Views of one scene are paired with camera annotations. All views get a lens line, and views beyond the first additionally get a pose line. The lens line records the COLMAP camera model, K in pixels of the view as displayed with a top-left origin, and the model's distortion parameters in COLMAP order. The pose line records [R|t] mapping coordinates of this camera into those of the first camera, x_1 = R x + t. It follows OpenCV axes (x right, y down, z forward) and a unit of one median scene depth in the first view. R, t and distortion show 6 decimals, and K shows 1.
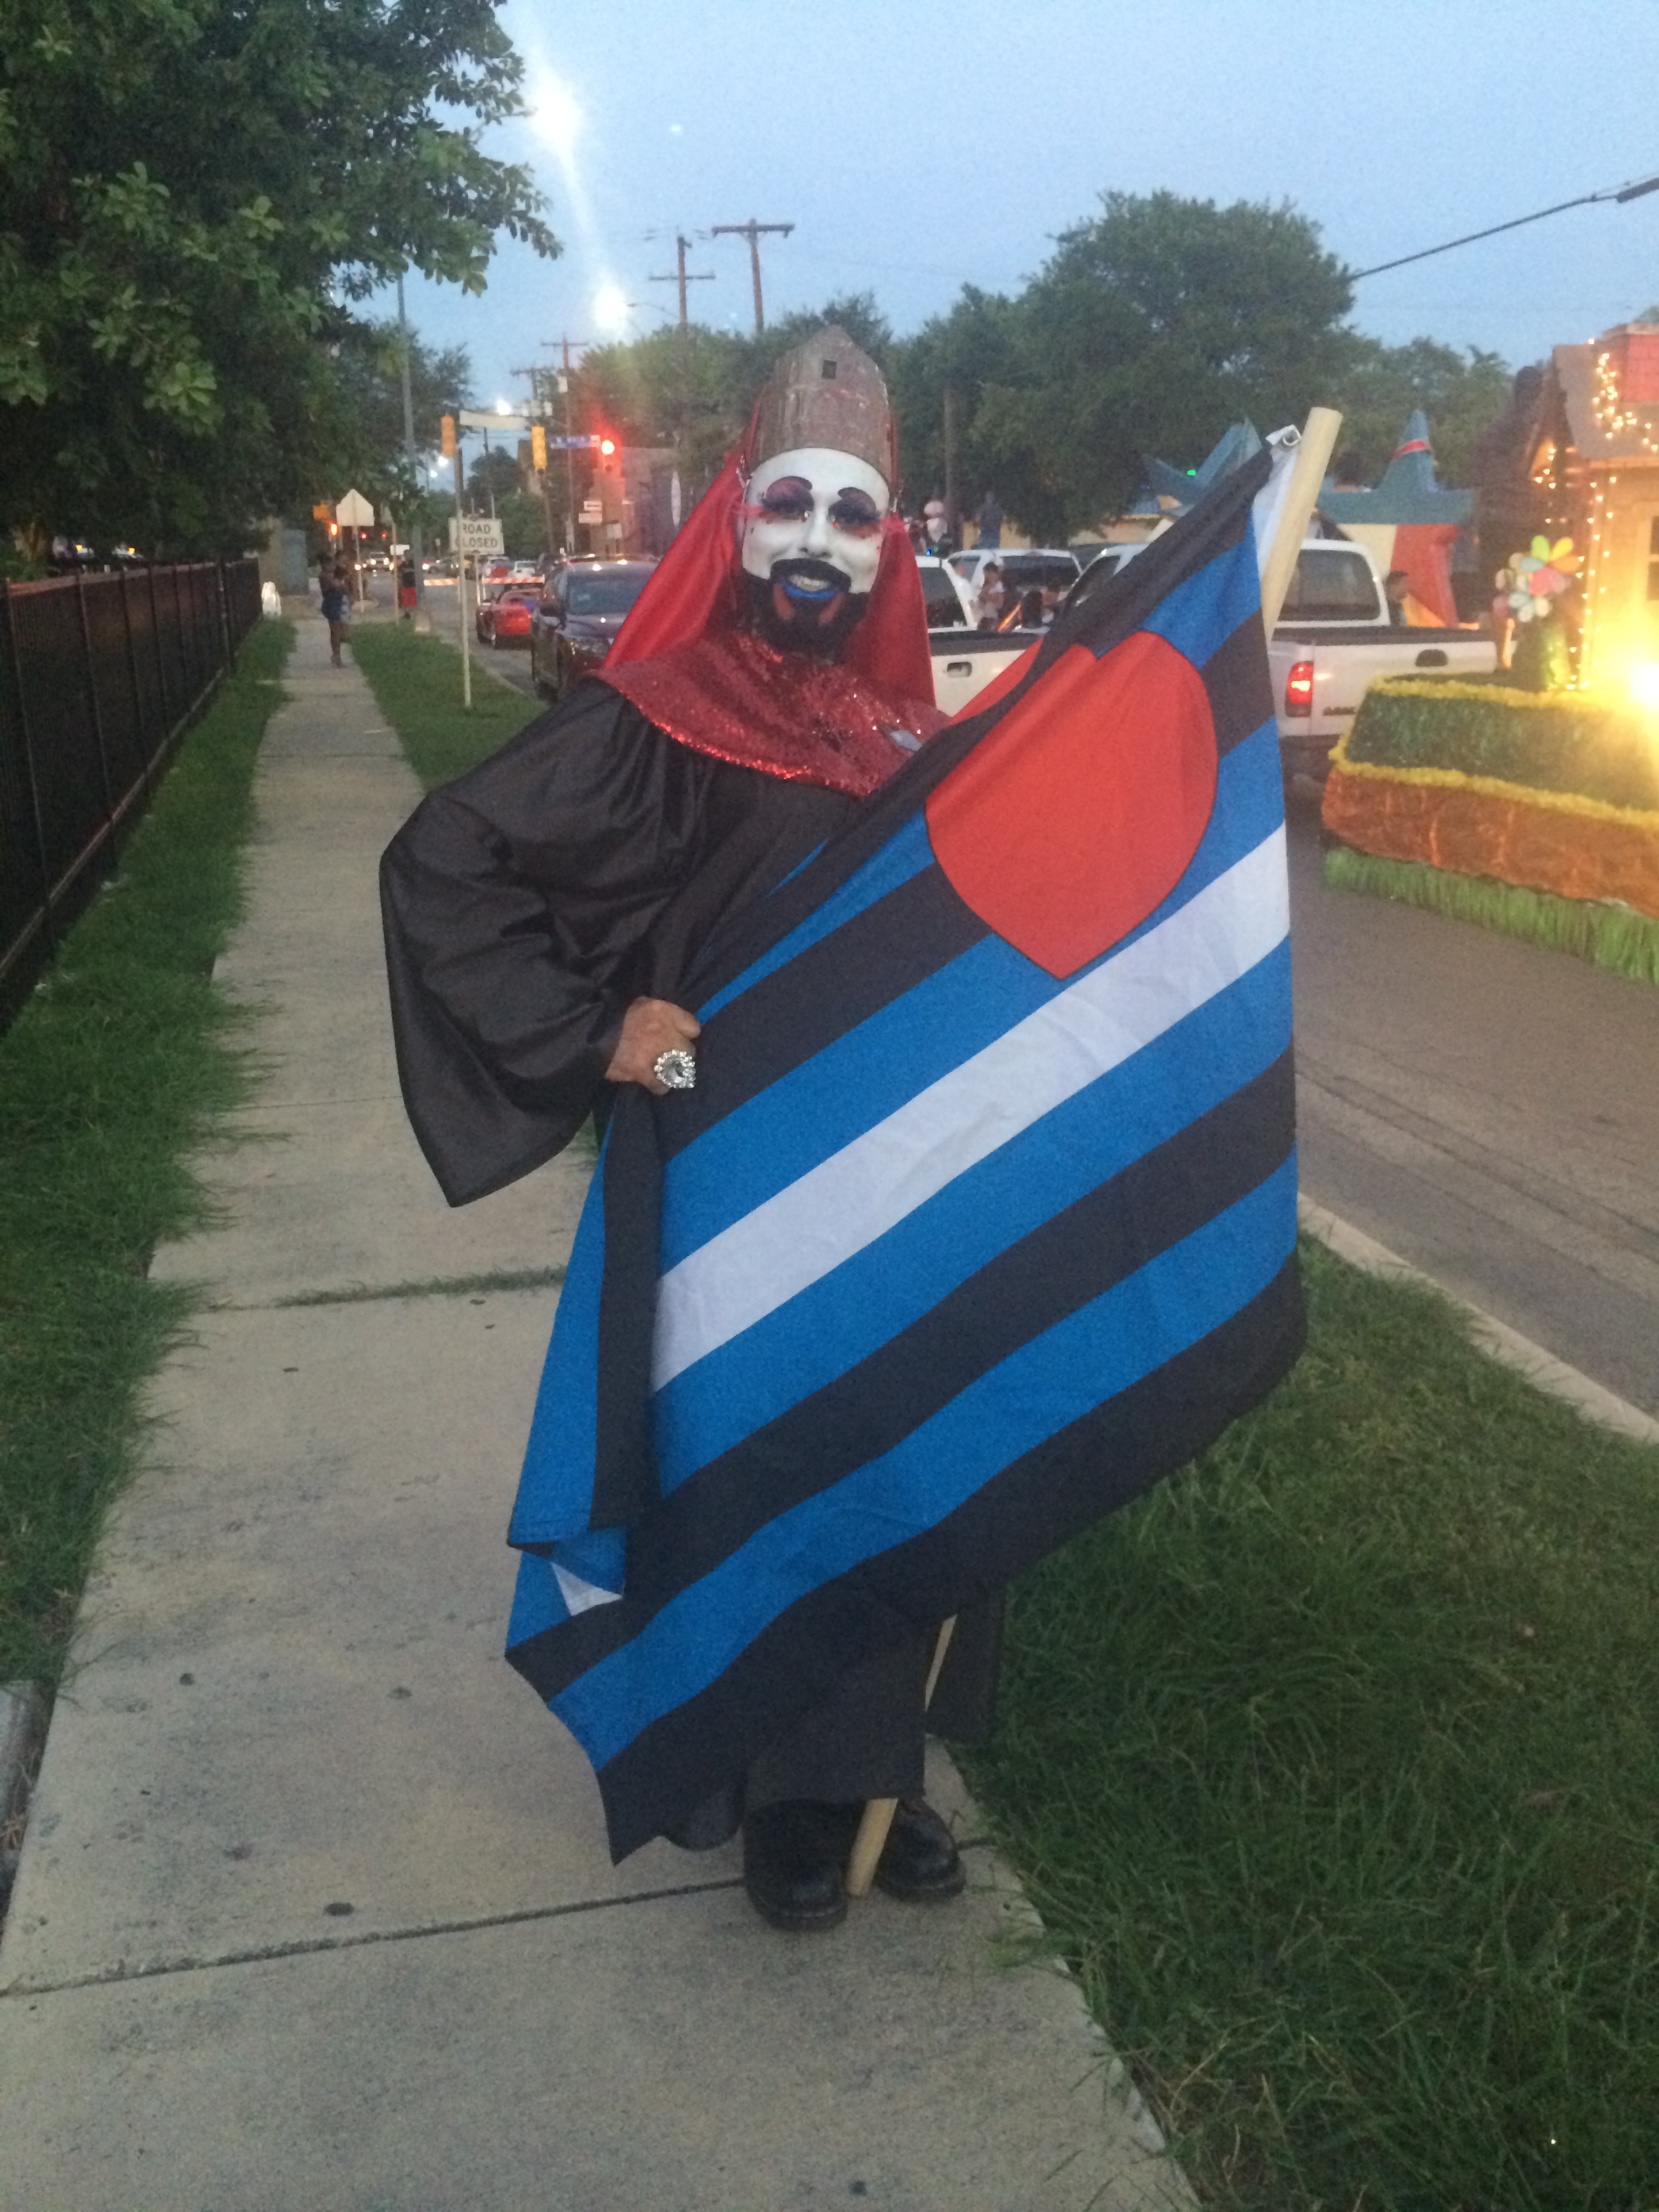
lens RADIAL K [[1887.2, 0, 829.5], [0, 1887.2, 1114.5], [0, 0, 1]] dist [0.069278, -0.086084]
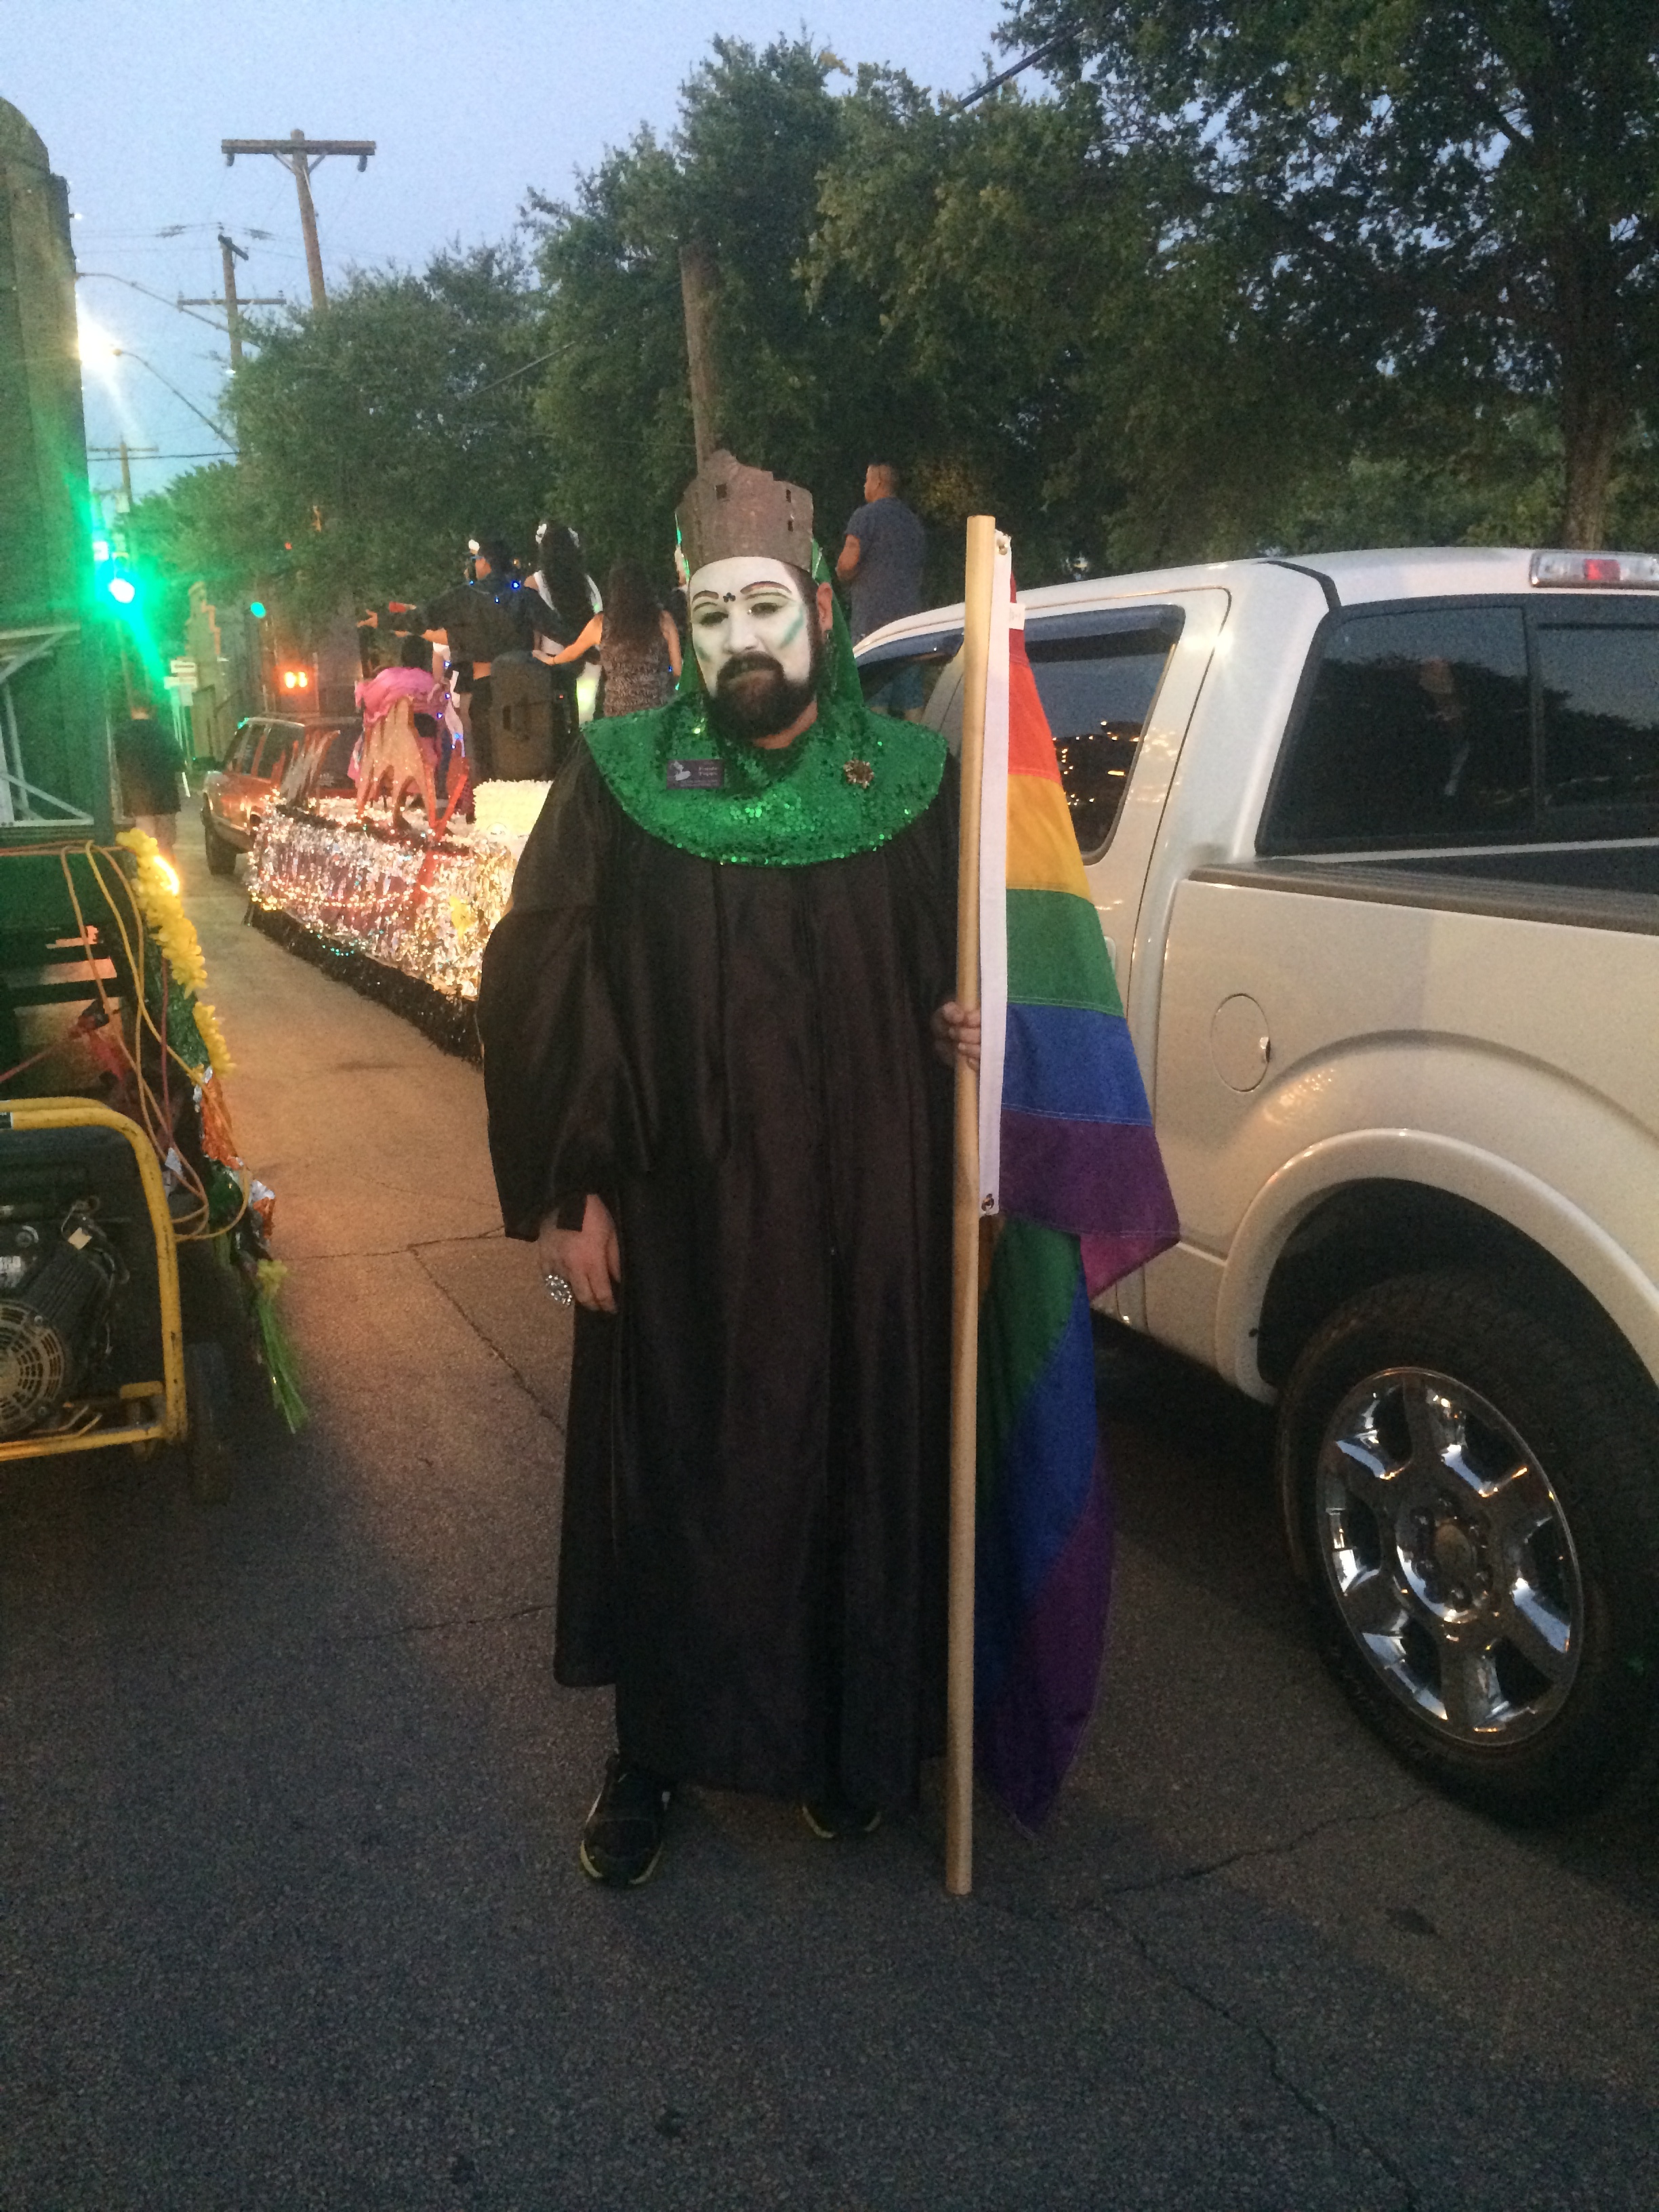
lens RADIAL K [[1889.1, 0, 825.5], [0, 1889.1, 1109.9], [0, 0, 1]] dist [0.069100, -0.097709]
pose [[0.989281, -0.046767, 0.138331, 0.021348], [0.058995, 0.994577, -0.085657, -0.128271], [-0.133575, 0.092899, 0.986675, 0.456007]]
